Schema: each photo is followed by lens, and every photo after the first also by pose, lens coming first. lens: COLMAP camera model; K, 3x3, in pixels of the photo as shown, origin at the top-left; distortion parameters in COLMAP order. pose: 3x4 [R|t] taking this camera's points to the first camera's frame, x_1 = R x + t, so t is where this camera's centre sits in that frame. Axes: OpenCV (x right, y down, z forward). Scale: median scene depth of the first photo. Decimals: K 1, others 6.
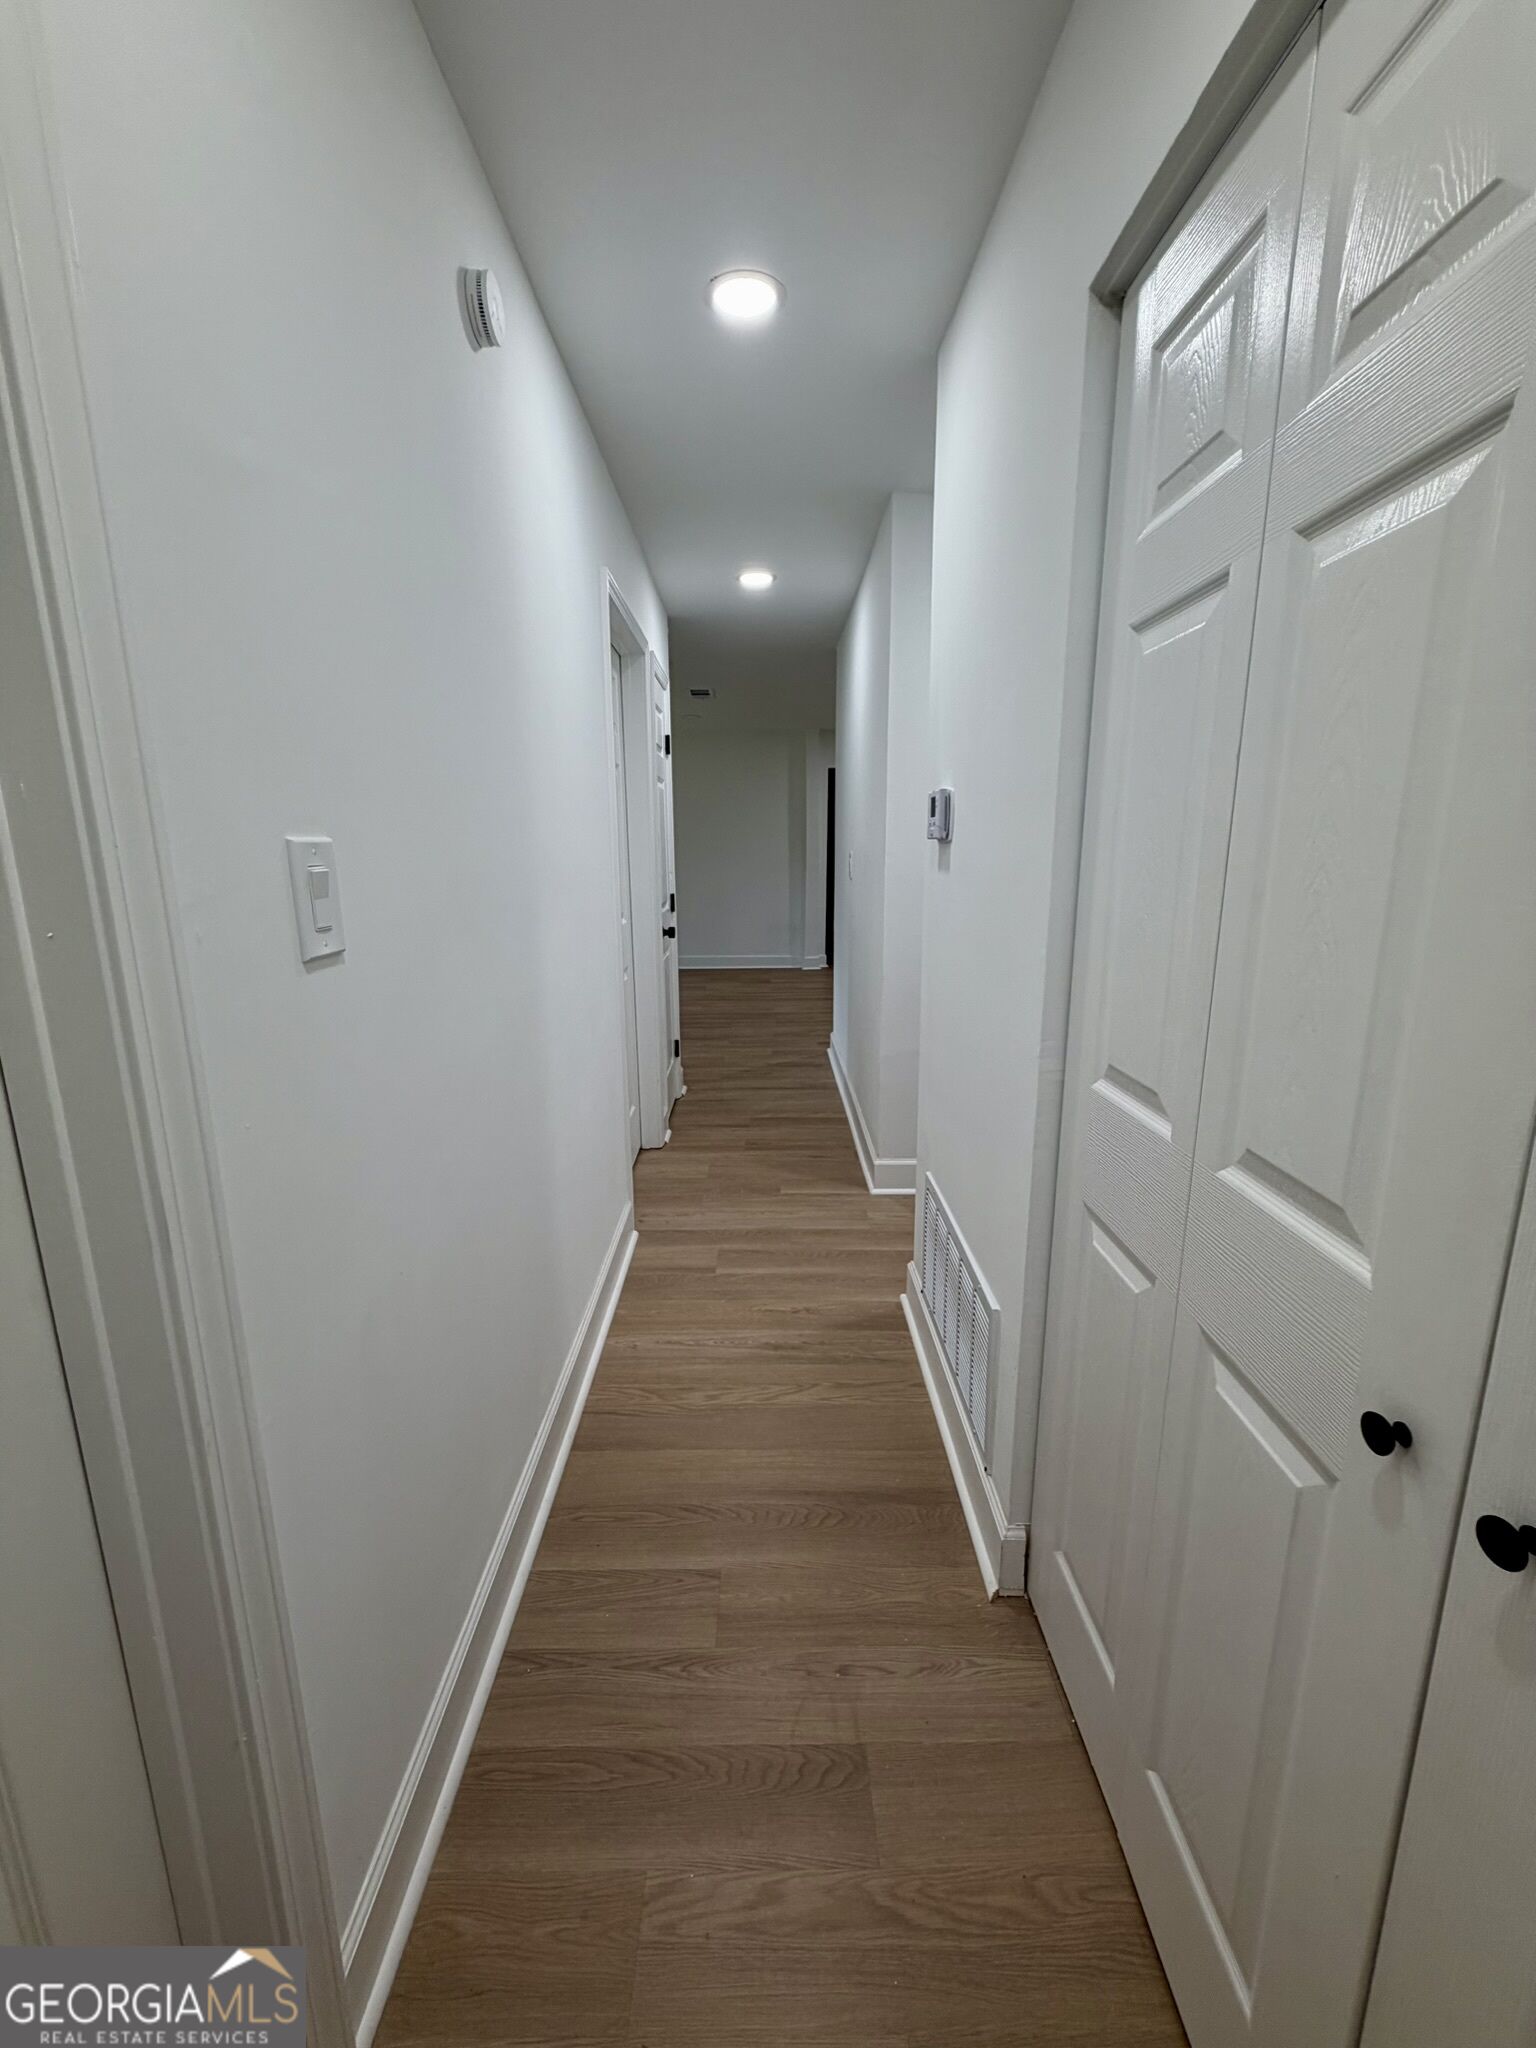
lens RADIAL K [[822.3, 0, 768.0], [0, 822.3, 1024.0], [0, 0, 1]] dist [-0.001847, -0.000007]
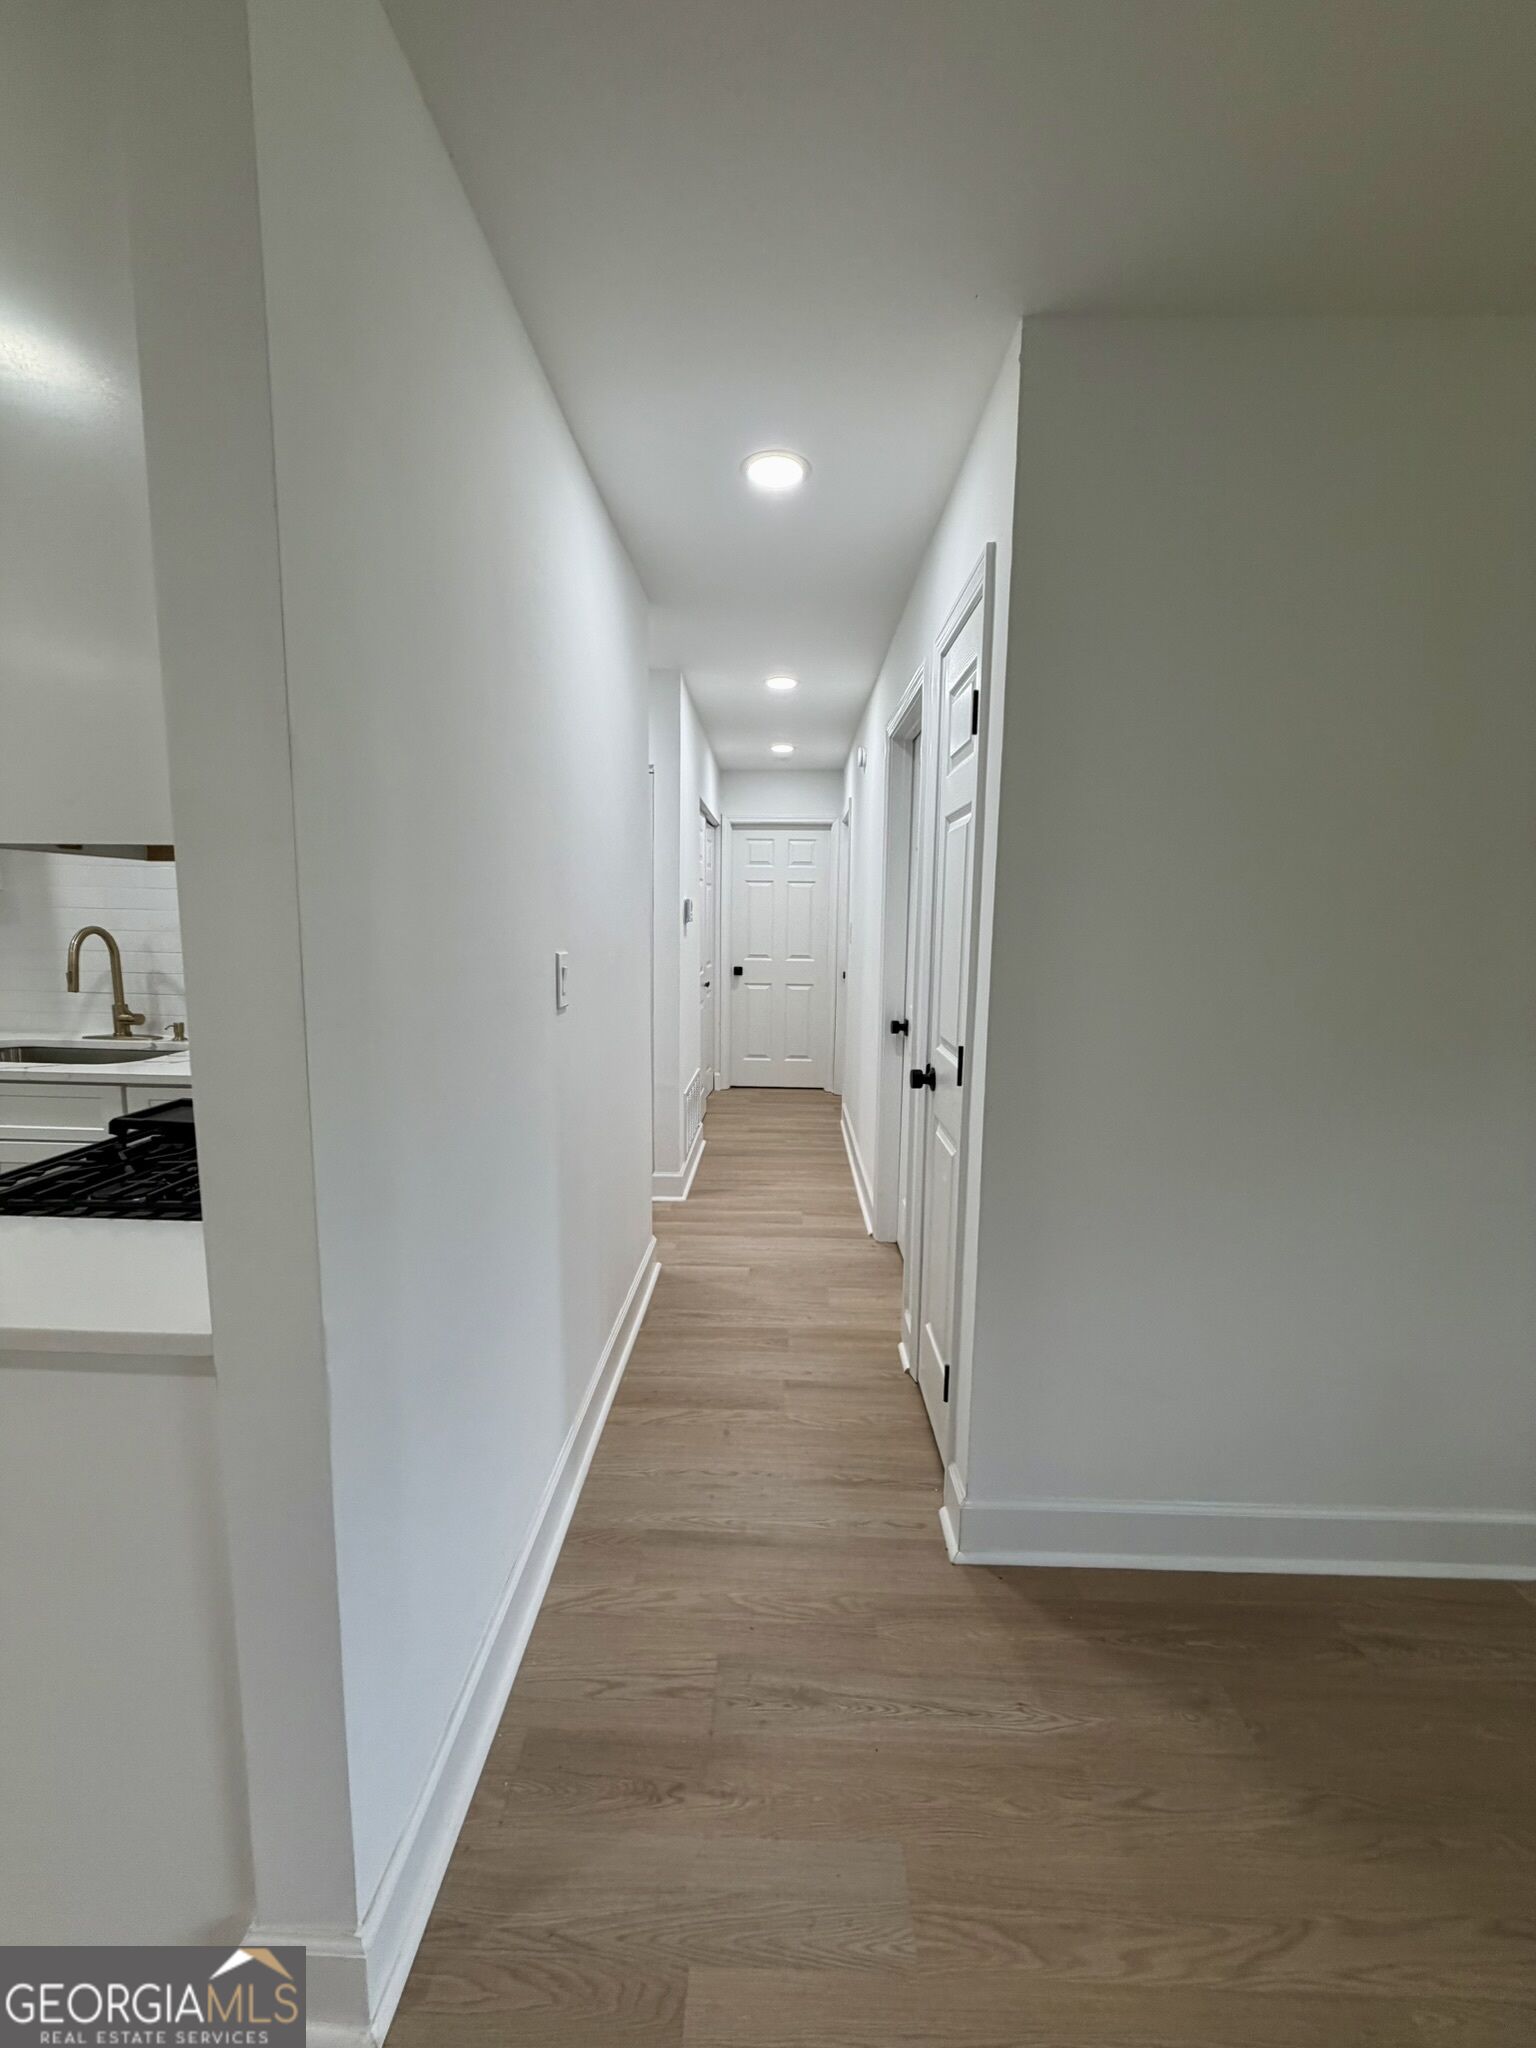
lens RADIAL K [[822.3, 0, 768.0], [0, 822.3, 1024.0], [0, 0, 1]] dist [-0.001847, -0.000007]
pose [[-0.999579, -0.016846, 0.023638, -0.030776], [-0.007878, 0.941244, 0.337634, -0.483623], [-0.027937, 0.337306, -0.940980, 2.161406]]
